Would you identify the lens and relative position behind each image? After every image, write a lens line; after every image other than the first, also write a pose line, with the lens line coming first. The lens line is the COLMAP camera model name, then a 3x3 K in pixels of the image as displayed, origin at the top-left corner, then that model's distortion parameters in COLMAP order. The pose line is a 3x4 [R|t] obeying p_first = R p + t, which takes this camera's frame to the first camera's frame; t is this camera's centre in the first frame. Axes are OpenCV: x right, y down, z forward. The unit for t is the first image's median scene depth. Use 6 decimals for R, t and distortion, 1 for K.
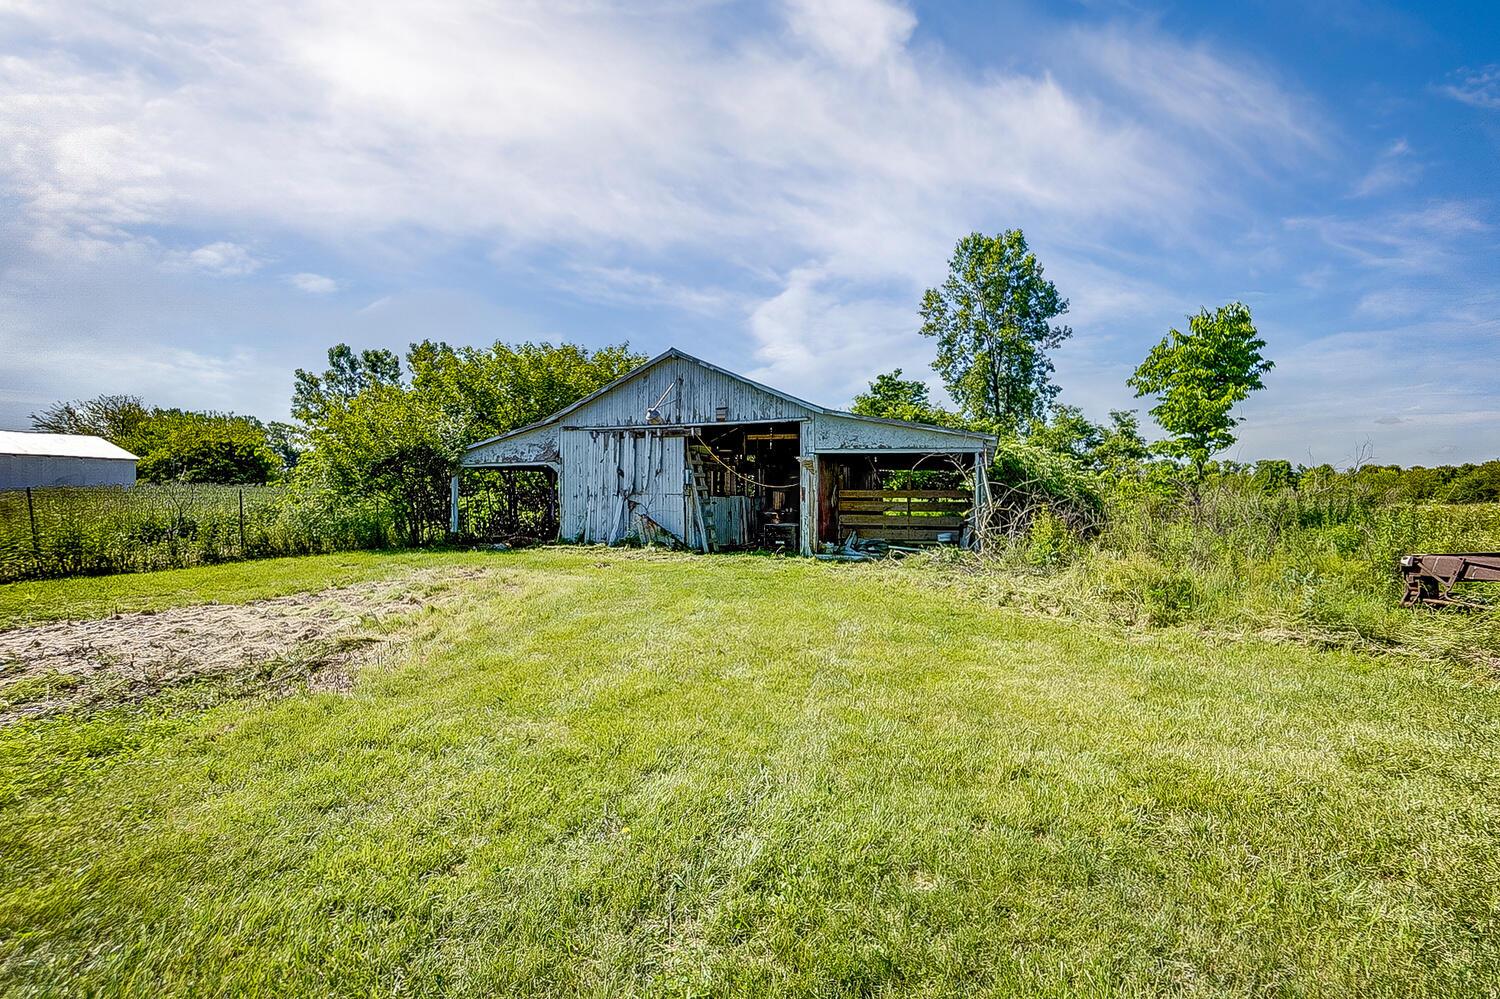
lens RADIAL K [[665.7, 0, 750.0], [0, 665.7, 499.5], [0, 0, 1]] dist [-0.040789, 0.001131]
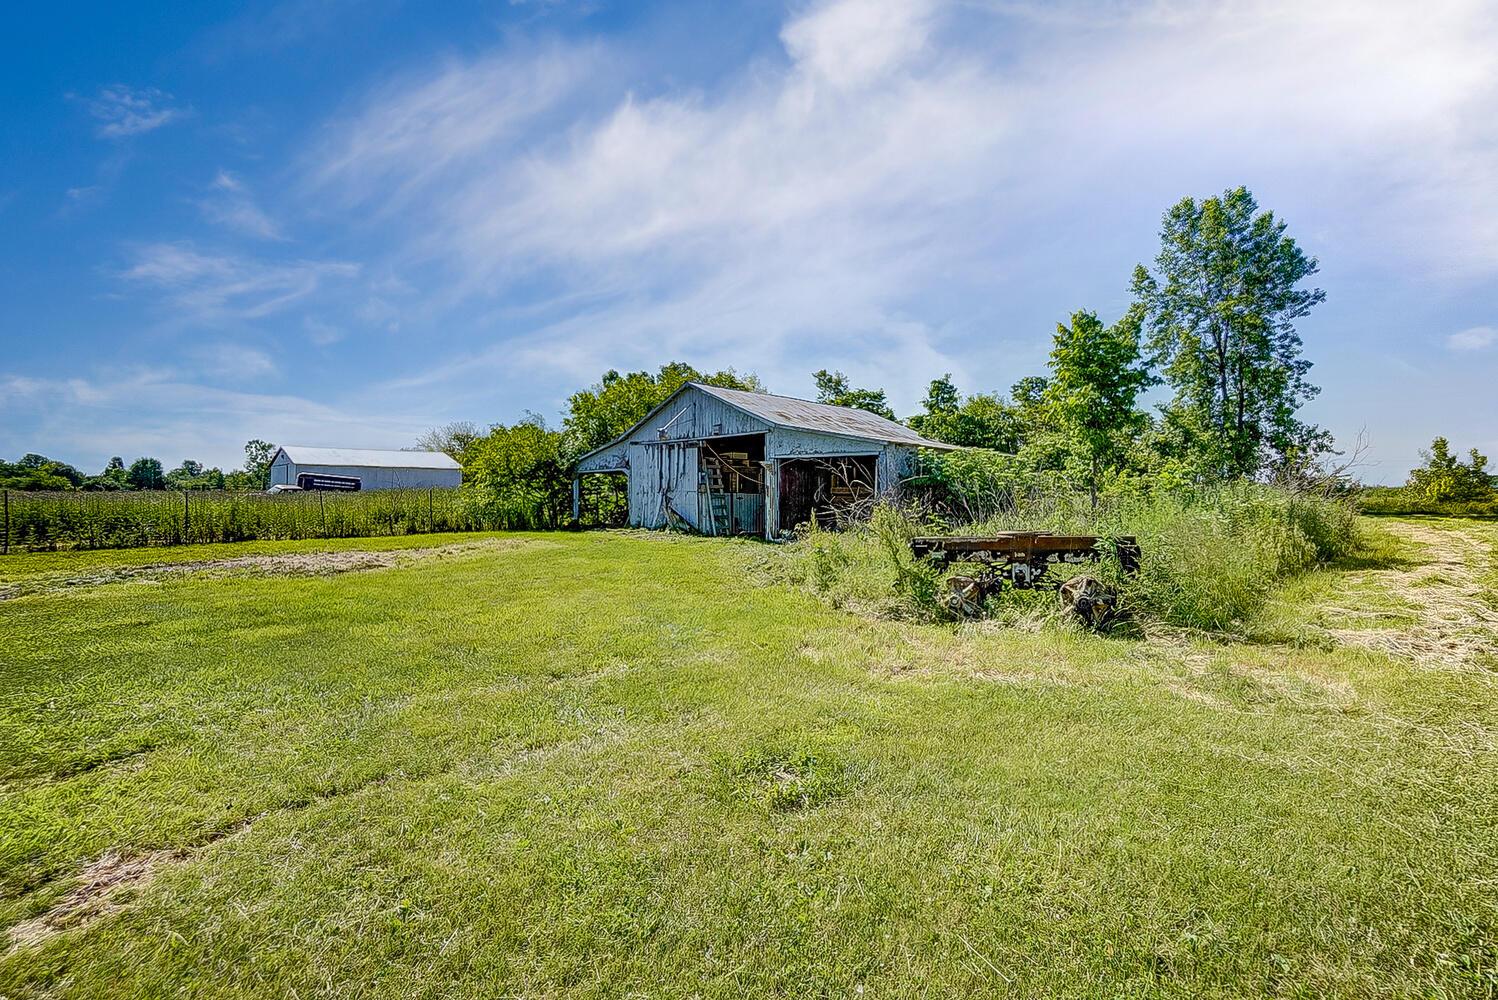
lens RADIAL K [[664.8, 0, 749.0], [0, 664.8, 500.0], [0, 0, 1]] dist [-0.040789, 0.001131]
pose [[0.915669, 0.000388, -0.401934, 0.510358], [0.001829, 0.999985, 0.005133, 0.002462], [0.401930, -0.005436, 0.915654, -0.157659]]
